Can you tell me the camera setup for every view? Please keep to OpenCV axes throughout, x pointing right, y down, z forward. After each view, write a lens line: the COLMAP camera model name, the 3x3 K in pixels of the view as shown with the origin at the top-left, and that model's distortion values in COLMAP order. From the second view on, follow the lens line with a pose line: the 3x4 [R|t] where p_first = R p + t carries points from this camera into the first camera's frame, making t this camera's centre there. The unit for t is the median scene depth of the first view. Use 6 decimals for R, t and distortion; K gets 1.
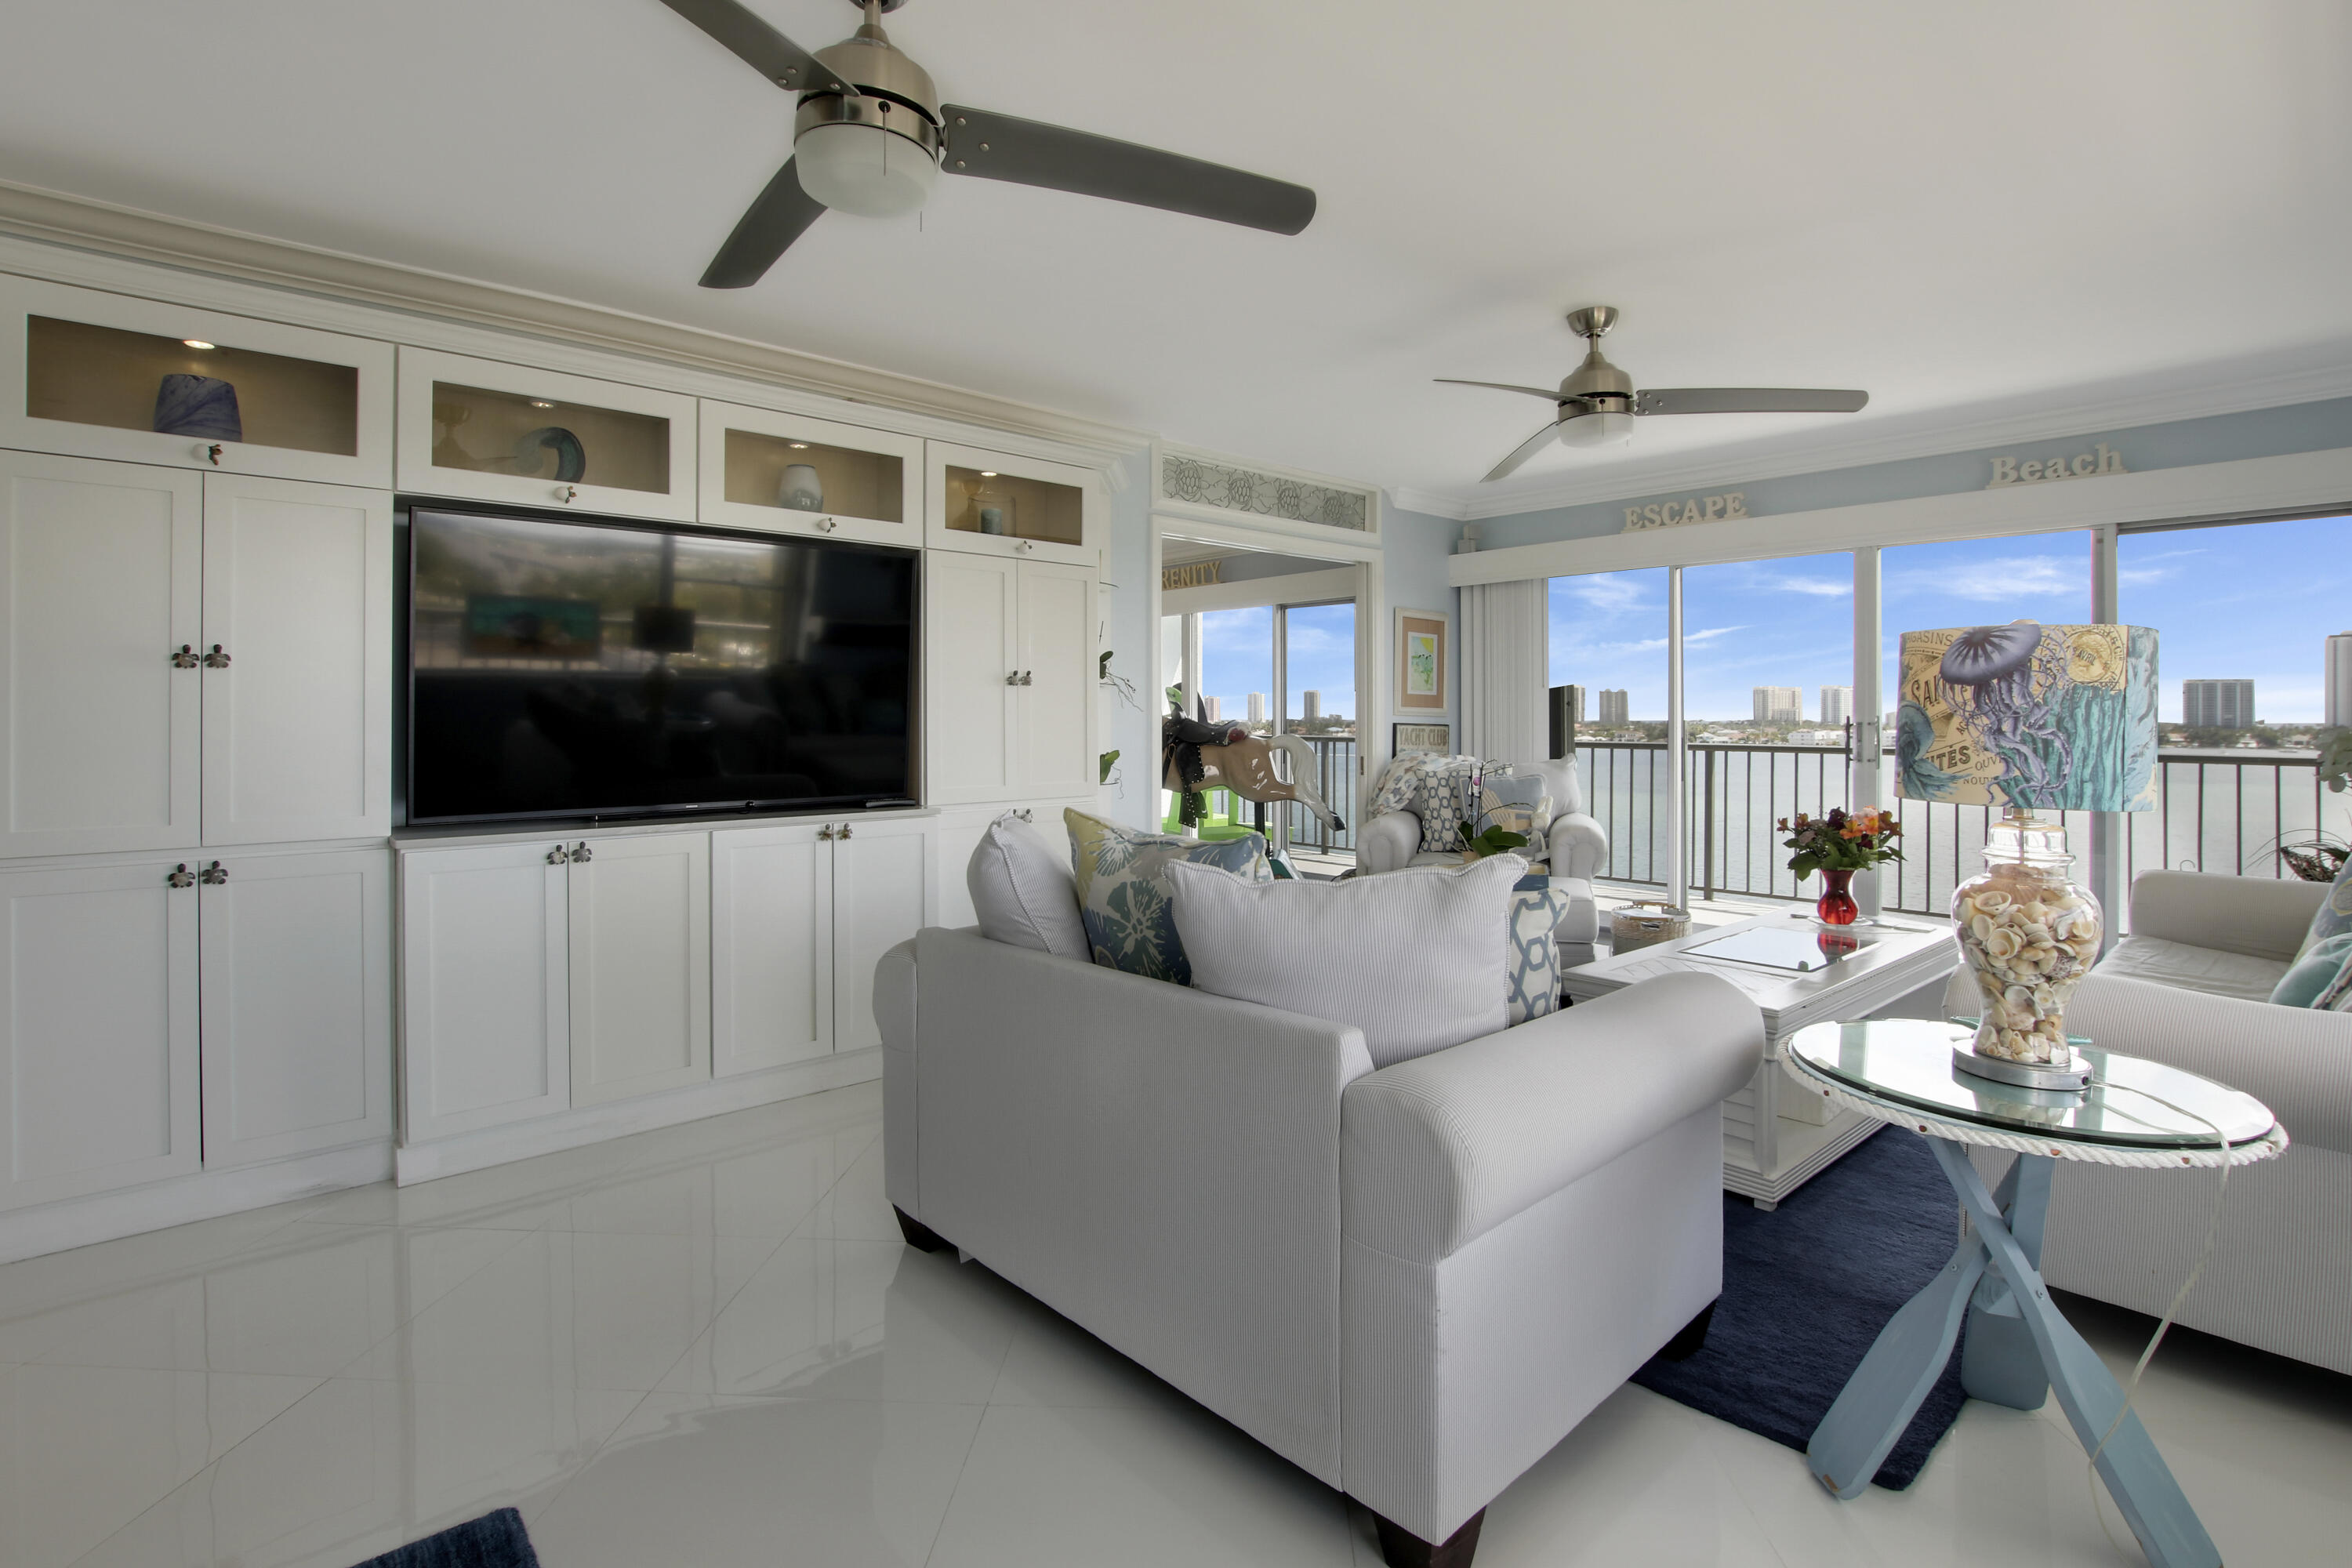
lens RADIAL K [[1122.1, 0, 1175.3], [0, 1122.1, 737.4], [0, 0, 1]] dist [-0.038749, 0.004860]
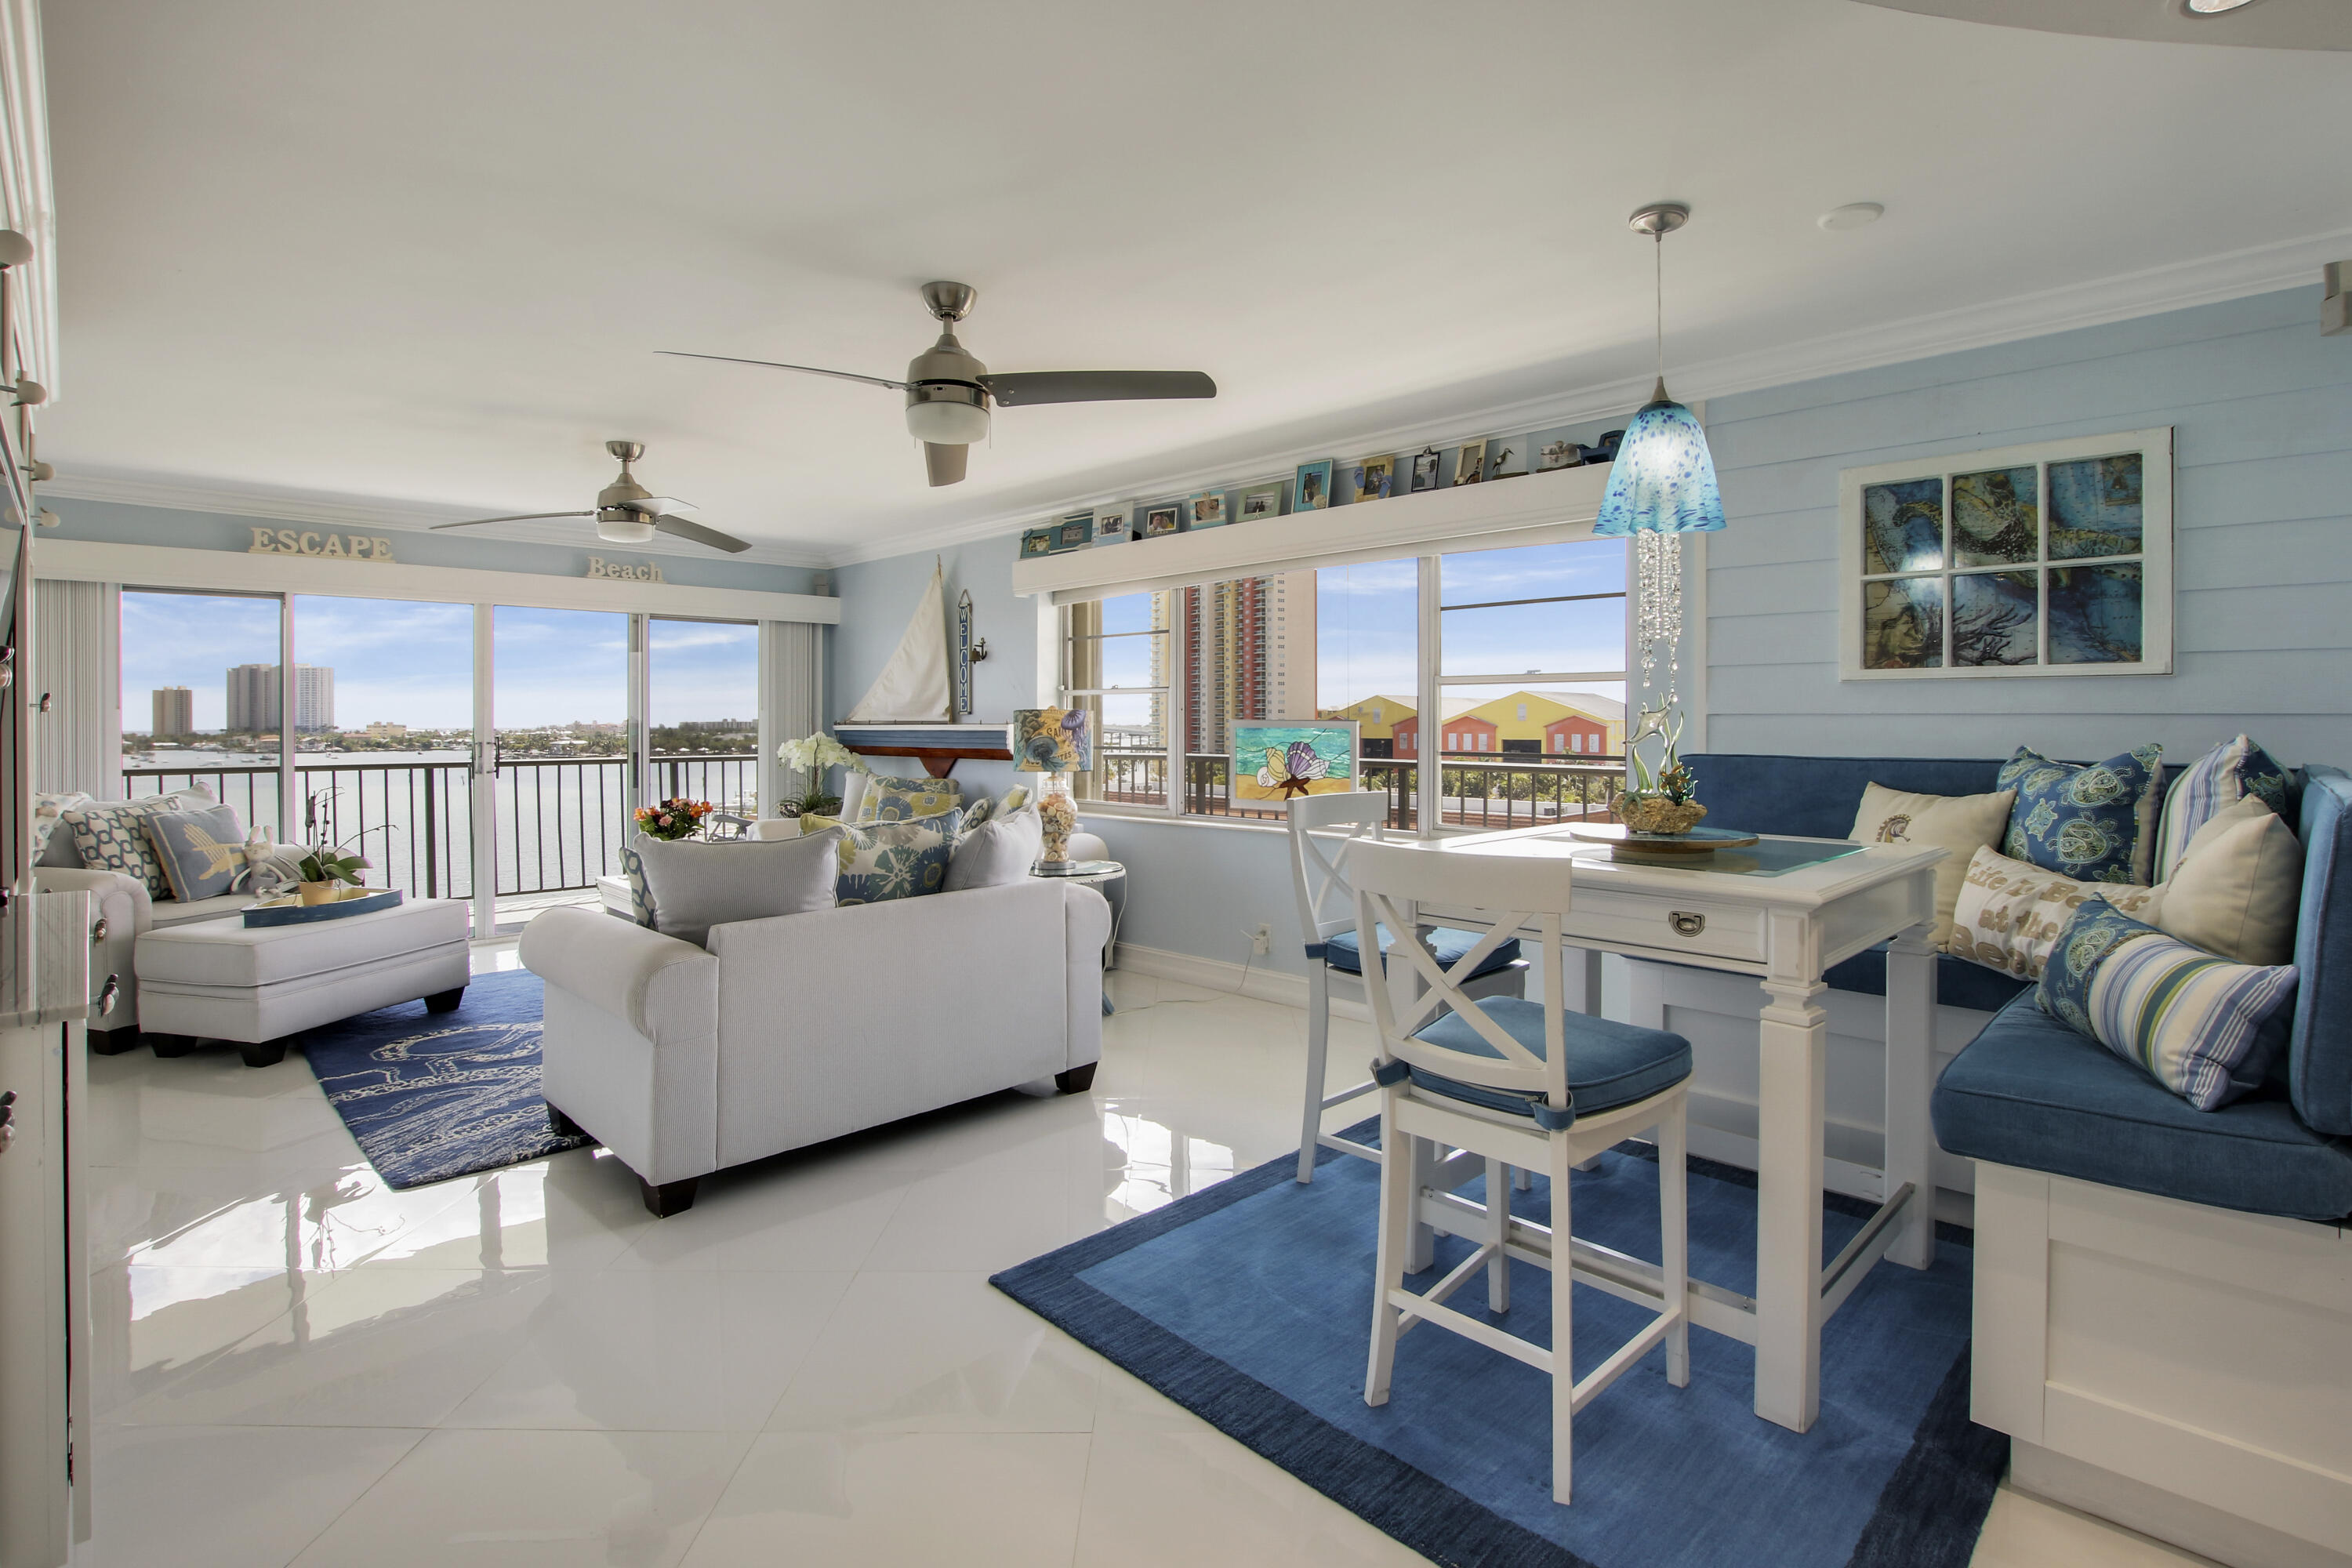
lens RADIAL K [[1122.1, 0, 1214.7], [0, 1122.1, 723.8], [0, 0, 1]] dist [-0.038749, 0.004860]
pose [[-0.069695, -0.002730, 0.997565, -0.706990], [0.023397, 0.999717, 0.004370, -0.021619], [-0.997294, 0.023644, -0.069611, 0.271506]]
